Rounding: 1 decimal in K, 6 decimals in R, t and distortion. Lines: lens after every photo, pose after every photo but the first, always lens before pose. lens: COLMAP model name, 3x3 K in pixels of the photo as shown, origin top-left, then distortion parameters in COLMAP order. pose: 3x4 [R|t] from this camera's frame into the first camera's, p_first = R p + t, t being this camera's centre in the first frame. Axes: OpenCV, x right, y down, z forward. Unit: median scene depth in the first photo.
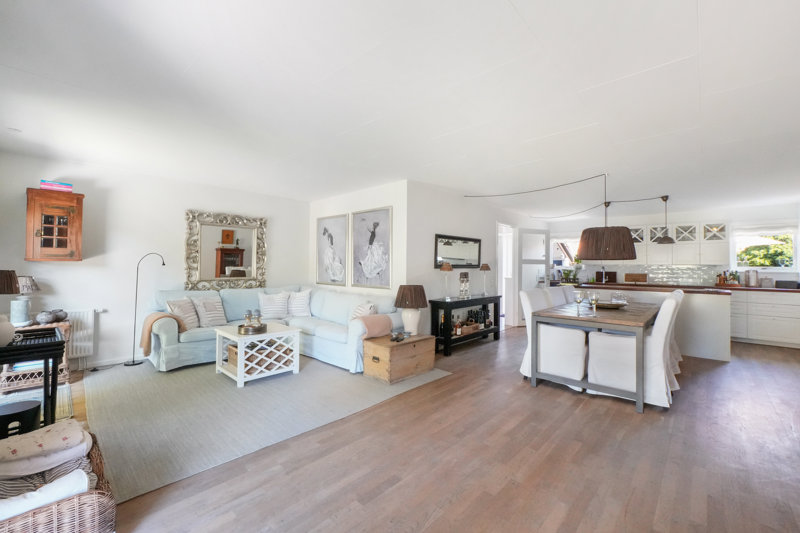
lens RADIAL K [[335.4, 0, 400.0], [0, 335.4, 266.5], [0, 0, 1]] dist [-0.002261, -0.000286]
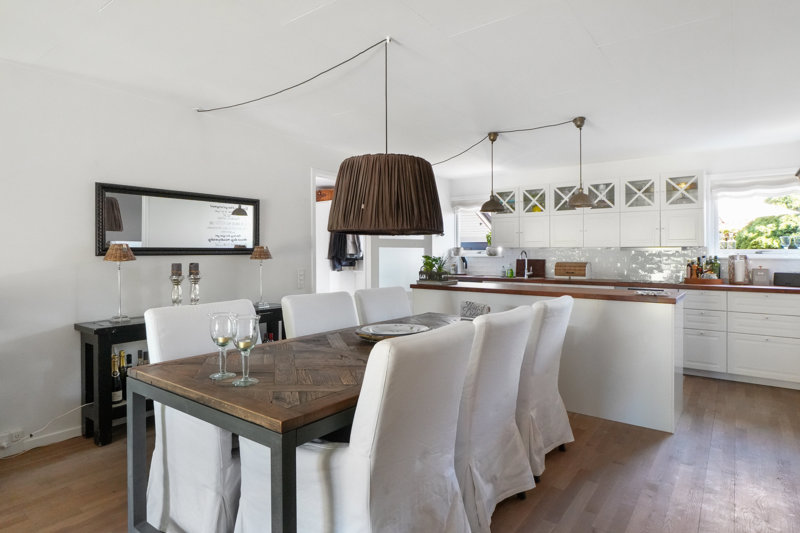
lens RADIAL K [[455.6, 0, 398.7], [0, 455.6, 259.0], [0, 0, 1]] dist [-0.000791, 0.000021]
pose [[0.994653, -0.007250, 0.103018, 0.380827], [0.006014, 0.999906, 0.012304, 0.004313], [-0.103098, -0.011619, 0.994603, 0.268777]]
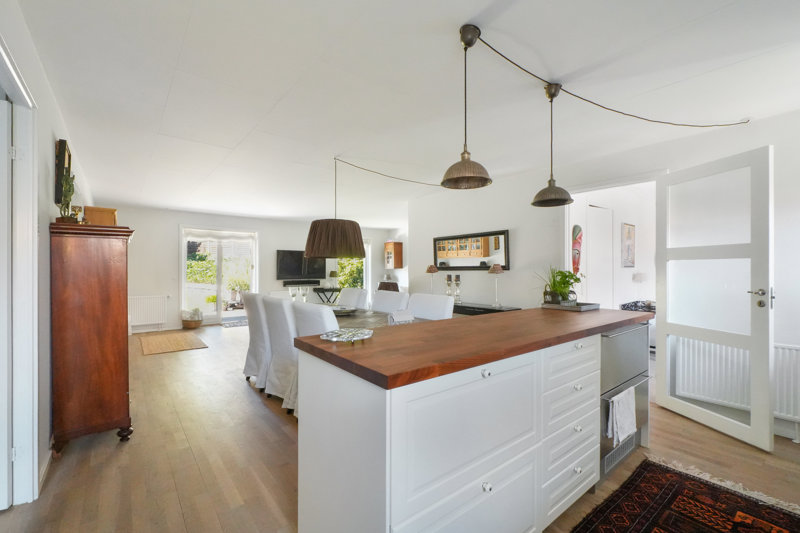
lens RADIAL K [[348.0, 0, 409.7], [0, 348.0, 270.4], [0, 0, 1]] dist [0.000785, 0.000017]
pose [[-0.130882, -0.008547, -0.991361, 0.997182], [-0.001143, 0.999963, -0.008470, 0.012074], [0.991397, 0.000024, -0.130887, 0.884972]]
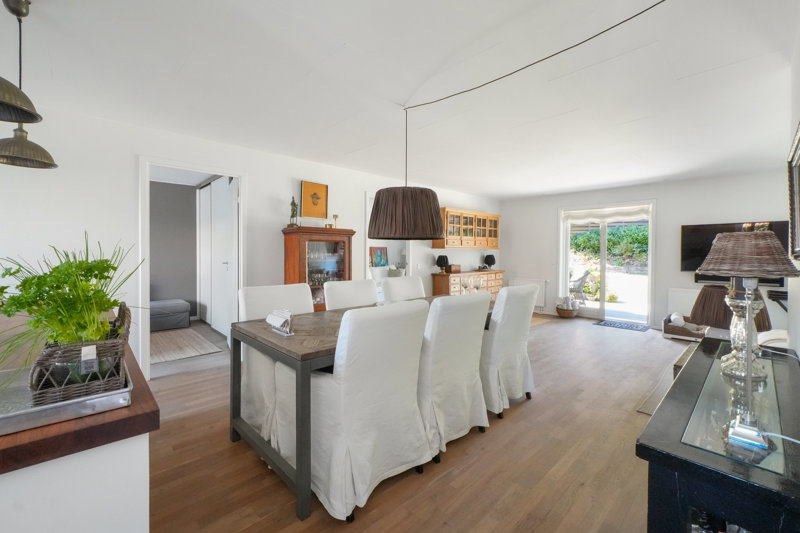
lens RADIAL K [[354.3, 0, 402.2], [0, 354.3, 257.6], [0, 0, 1]] dist [-0.000105, -0.000116]
pose [[-0.997480, -0.019870, 0.068114, 0.391053], [-0.018739, 0.999676, 0.017198, 0.001193], [-0.068434, 0.015879, -0.997529, 1.143869]]
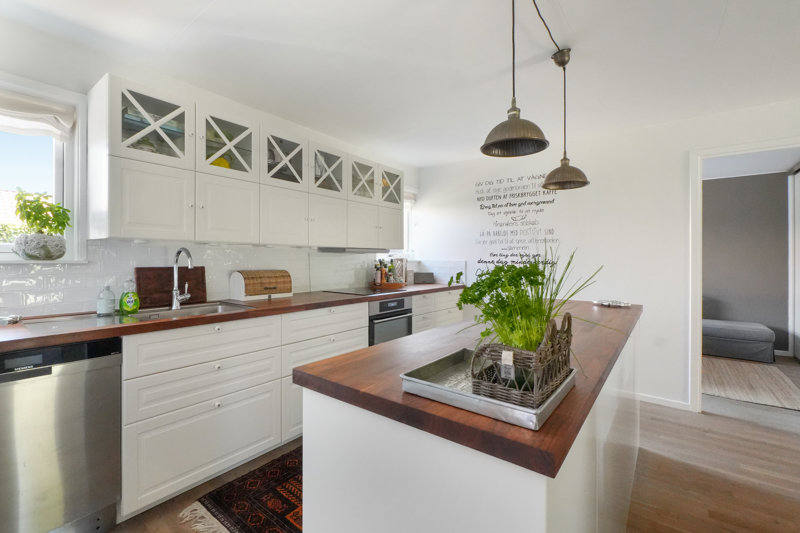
lens RADIAL K [[354.3, 0, 402.2], [0, 354.3, 257.6], [0, 0, 1]] dist [-0.000105, -0.000116]
pose [[-0.091884, -0.010625, 0.995713, 0.389748], [-0.010110, 0.999901, 0.009737, 0.003390], [-0.995718, -0.009172, -0.091982, 1.068704]]
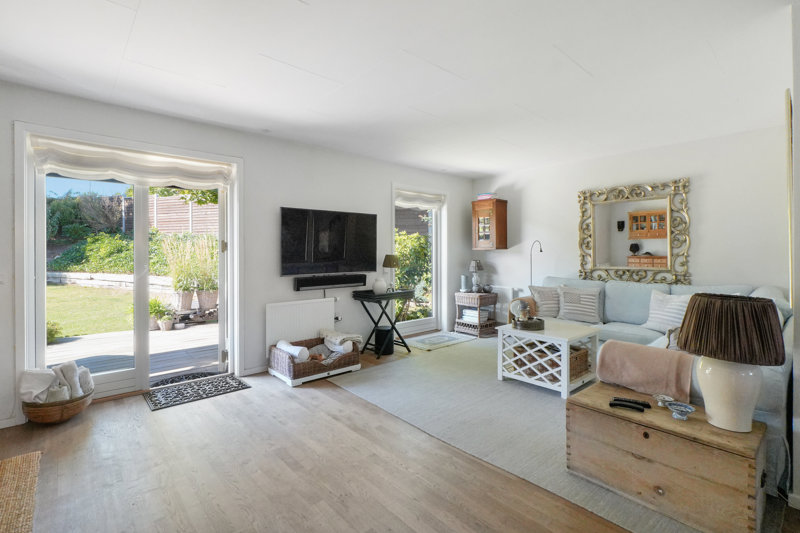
lens RADIAL K [[380.2, 0, 397.8], [0, 380.2, 253.8], [0, 0, 1]] dist [-0.000192, -0.000090]
pose [[-0.110021, -0.006369, -0.993909, 0.355936], [0.003866, 0.999969, -0.006836, 0.005351], [0.993922, -0.004595, -0.109993, 0.472918]]
